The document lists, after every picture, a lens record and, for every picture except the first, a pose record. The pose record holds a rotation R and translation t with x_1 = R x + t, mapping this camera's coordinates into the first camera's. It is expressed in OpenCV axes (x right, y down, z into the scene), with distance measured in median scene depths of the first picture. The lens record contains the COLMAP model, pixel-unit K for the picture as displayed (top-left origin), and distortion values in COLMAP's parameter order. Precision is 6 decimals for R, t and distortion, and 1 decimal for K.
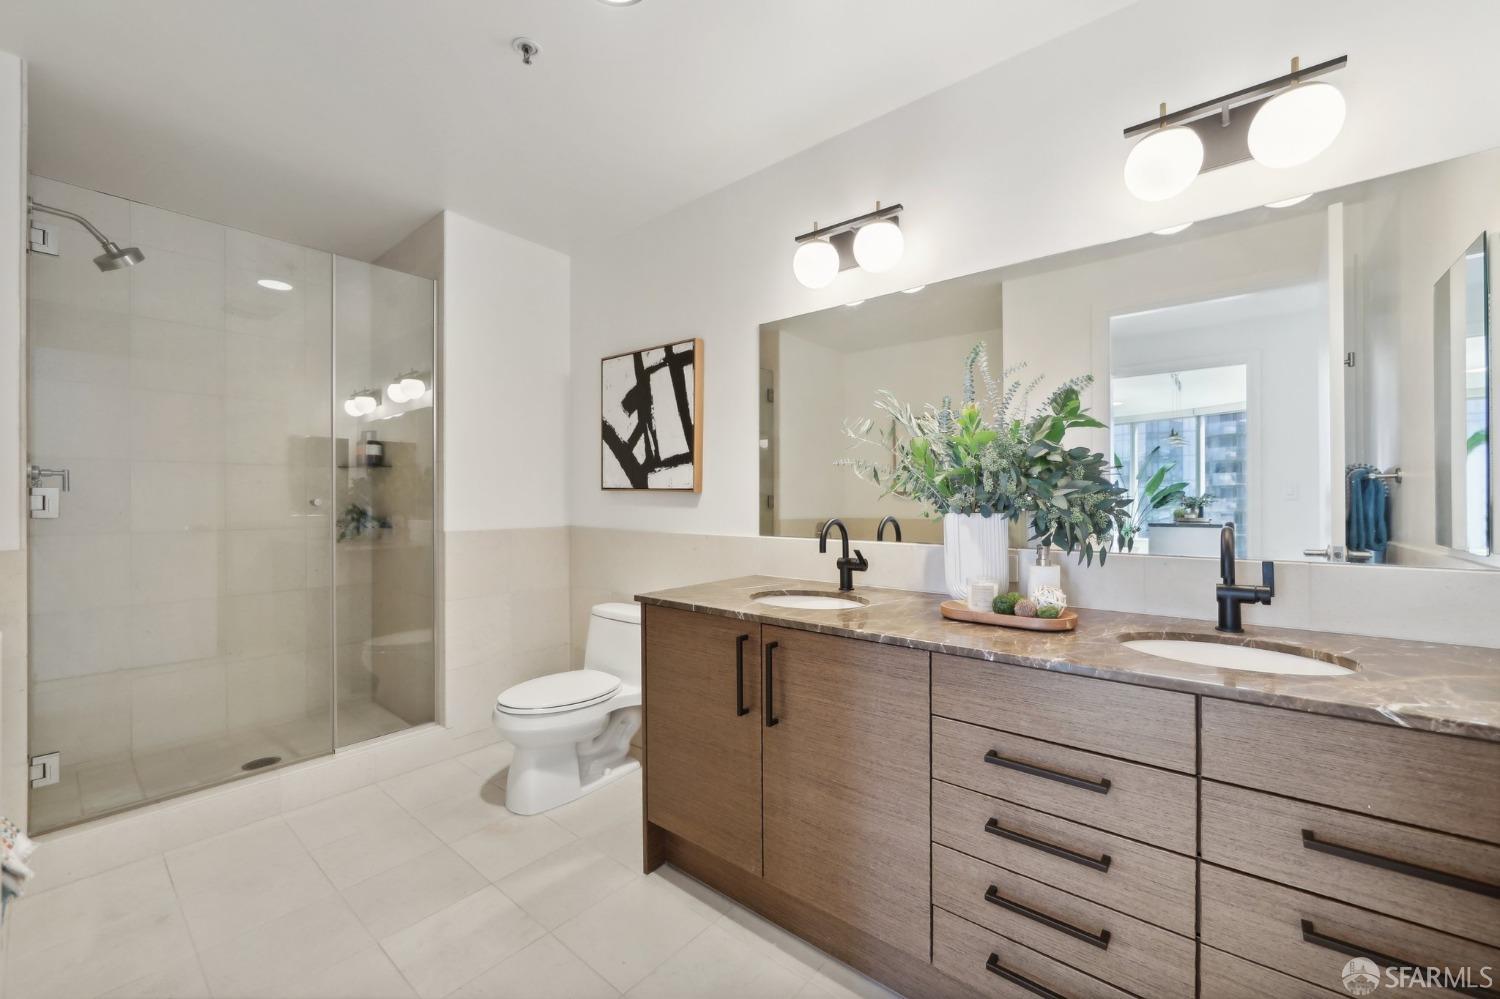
lens RADIAL K [[601.2, 0, 757.3], [0, 601.2, 494.8], [0, 0, 1]] dist [-0.005186, 0.000094]
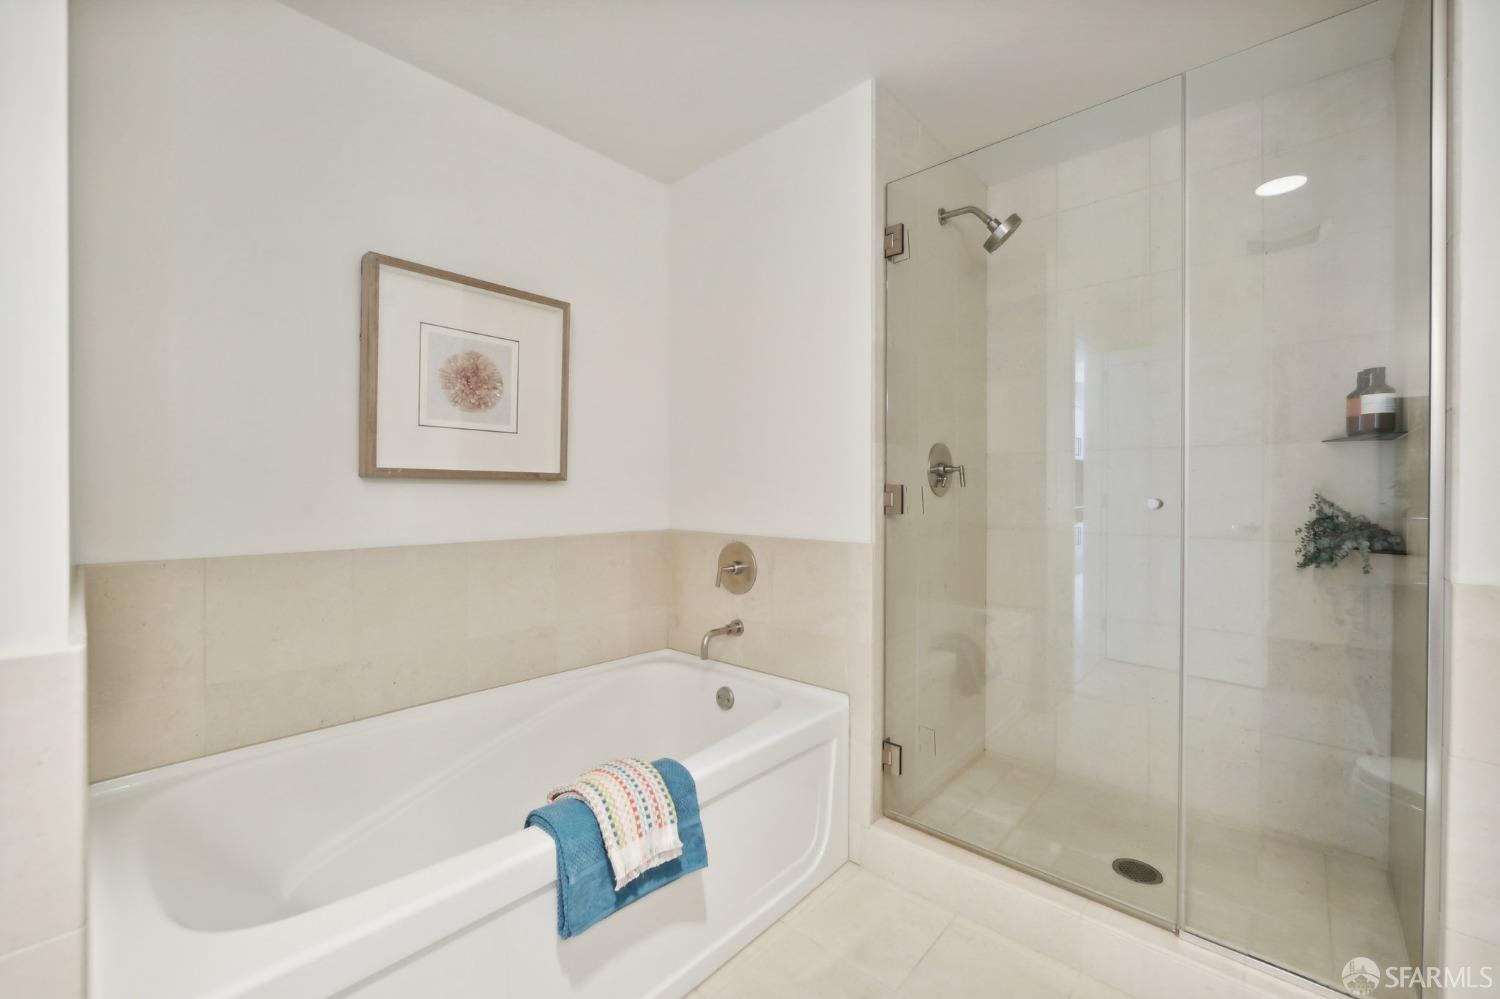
lens RADIAL K [[620.2, 0, 748.5], [0, 620.2, 491.9], [0, 0, 1]] dist [-0.000628, 0.000040]
pose [[-0.046323, 0.004848, -0.998915, -0.081272], [0.002149, 0.999986, 0.004754, -0.001545], [0.998924, -0.001926, -0.046333, 0.577243]]
